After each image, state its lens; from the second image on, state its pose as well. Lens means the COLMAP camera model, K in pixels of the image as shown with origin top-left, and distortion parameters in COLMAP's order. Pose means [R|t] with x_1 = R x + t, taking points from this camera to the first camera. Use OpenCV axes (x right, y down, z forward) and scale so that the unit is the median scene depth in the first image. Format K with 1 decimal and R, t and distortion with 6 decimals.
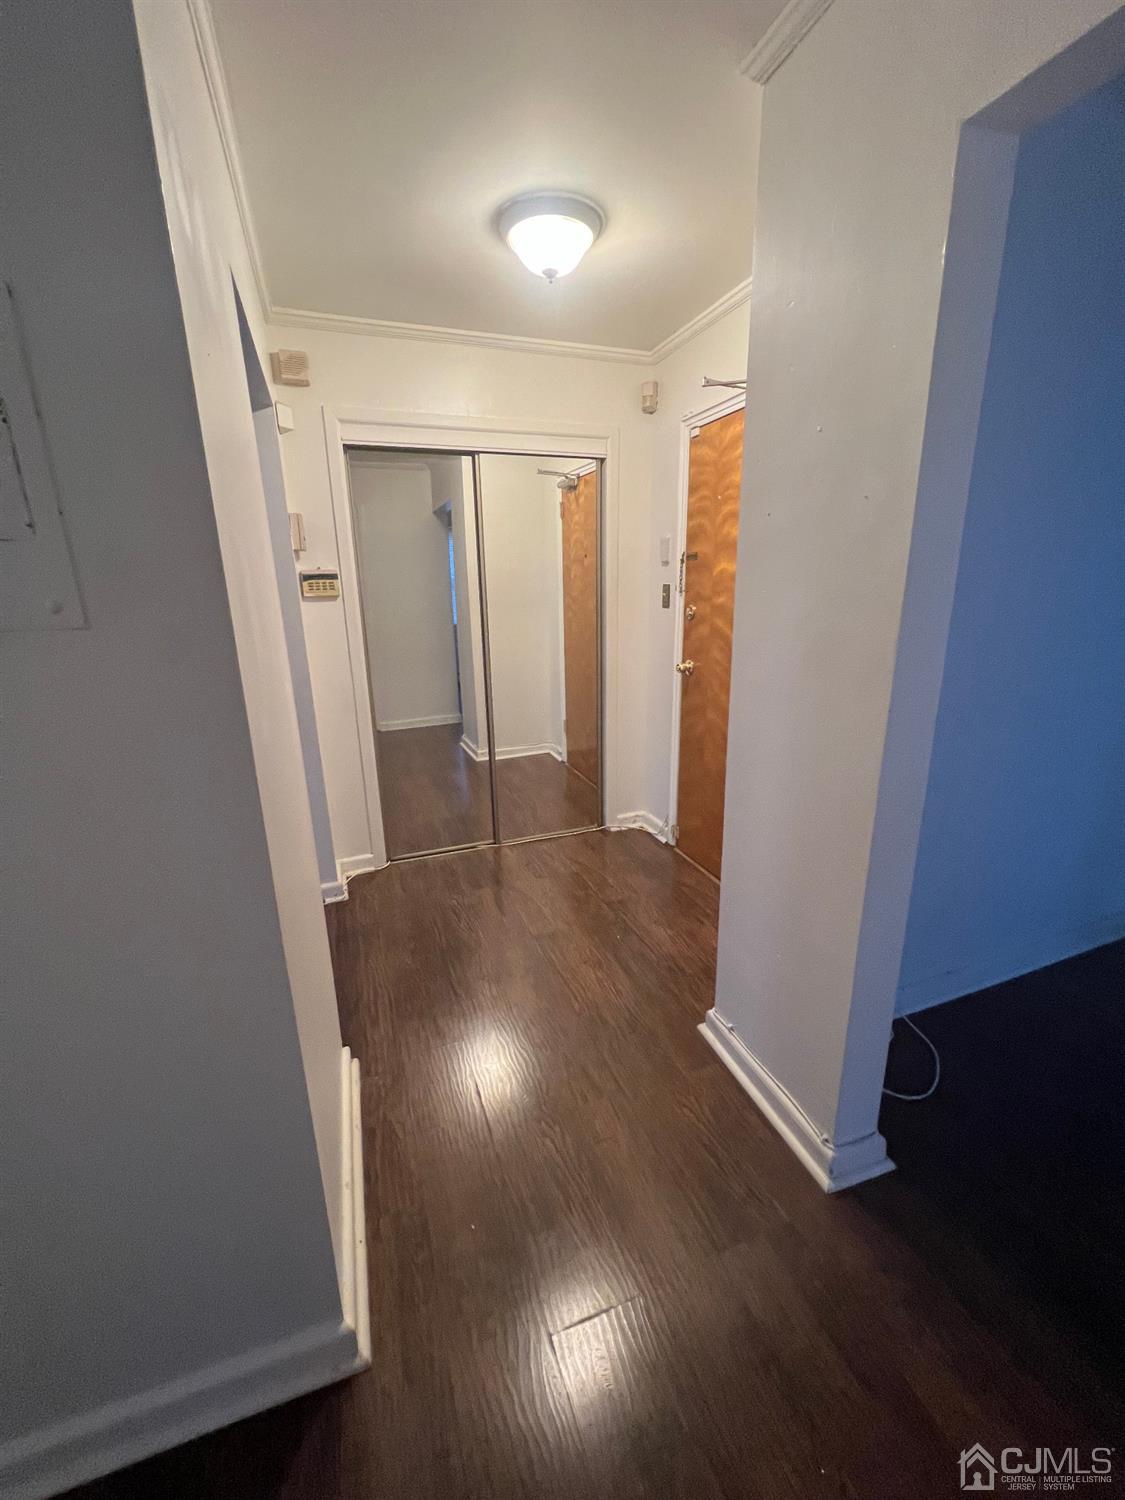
lens RADIAL K [[608.8, 0, 562.7], [0, 608.8, 749.7], [0, 0, 1]] dist [-0.003912, -0.000630]
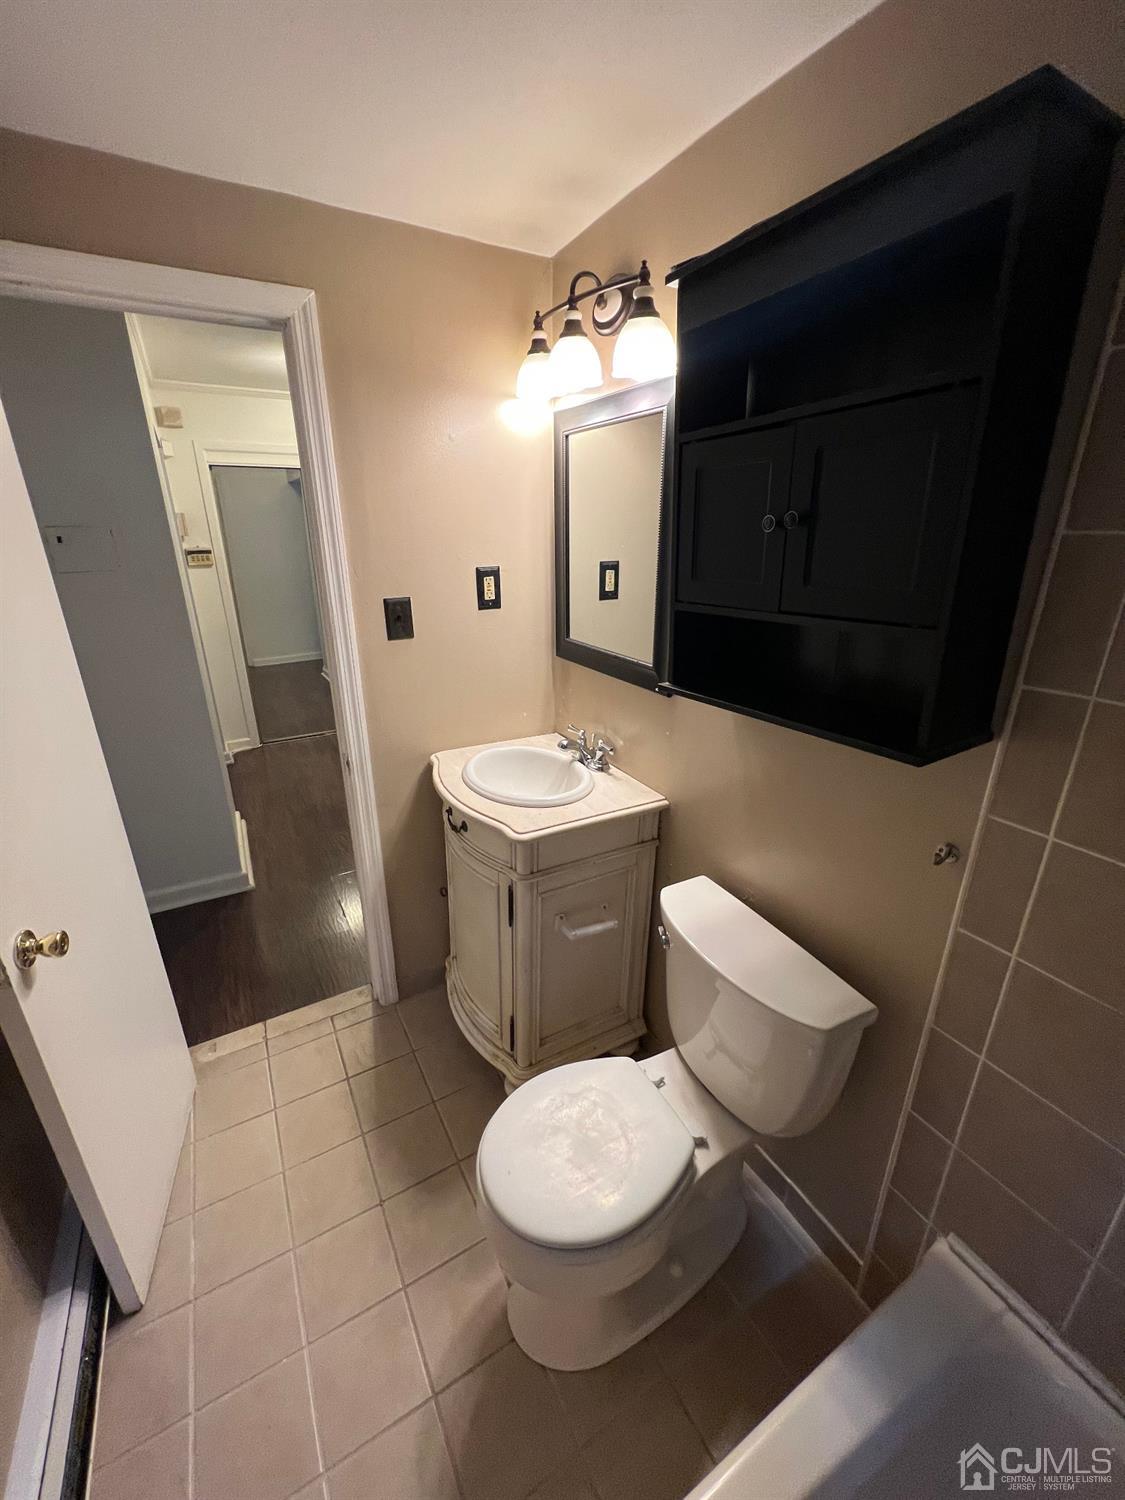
lens RADIAL K [[614.2, 0, 560.0], [0, 614.2, 754.1], [0, 0, 1]] dist [0.000695, 0.000557]
pose [[0.986960, -0.039810, 0.155963, 0.241412], [0.026587, 0.995943, 0.085965, 0.116507], [-0.158753, -0.080698, 0.984015, -0.721057]]
